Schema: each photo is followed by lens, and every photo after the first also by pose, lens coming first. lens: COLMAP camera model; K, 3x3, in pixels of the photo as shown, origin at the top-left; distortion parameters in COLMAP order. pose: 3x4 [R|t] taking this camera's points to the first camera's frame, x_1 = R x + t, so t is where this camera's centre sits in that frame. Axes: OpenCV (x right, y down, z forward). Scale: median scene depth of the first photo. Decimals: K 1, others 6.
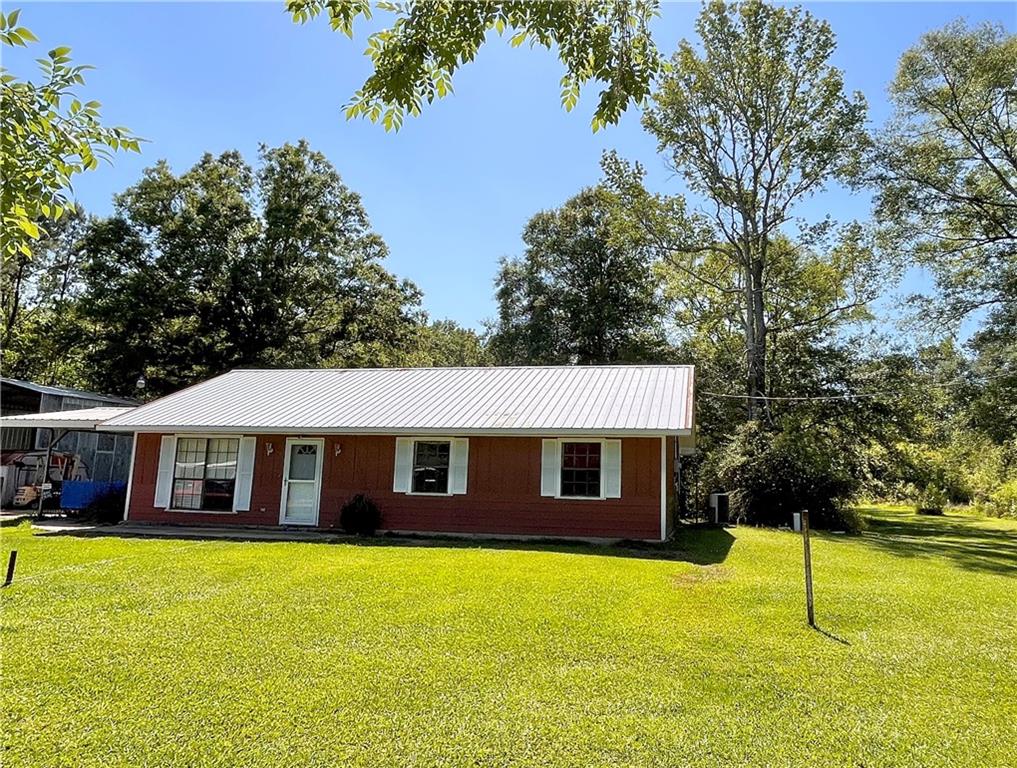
lens RADIAL K [[677.4, 0, 515.4], [0, 677.4, 375.1], [0, 0, 1]] dist [0.011840, 0.007176]
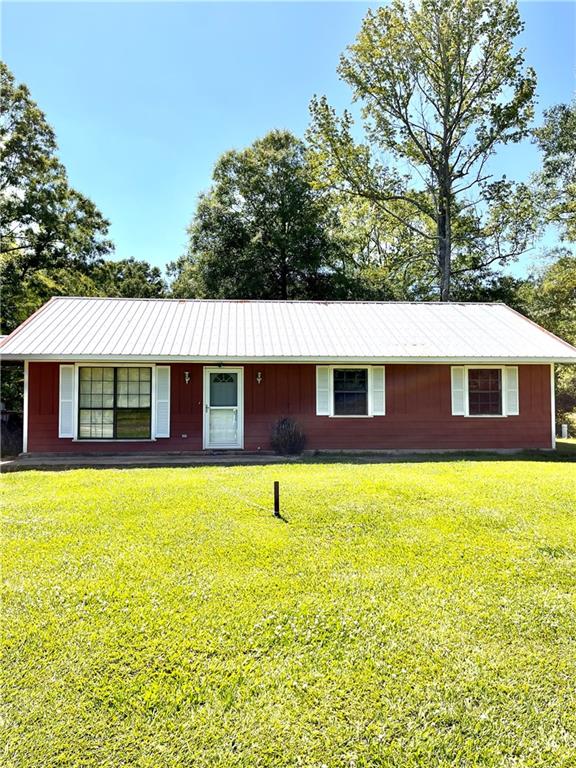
lens RADIAL K [[607.8, 0, 286.6], [0, 607.8, 386.3], [0, 0, 1]] dist [0.050364, -0.030912]
pose [[0.960962, -0.015990, 0.276218, -0.469618], [-0.019828, 0.991782, 0.126395, 0.003285], [-0.275969, -0.126938, 0.952748, 0.084233]]
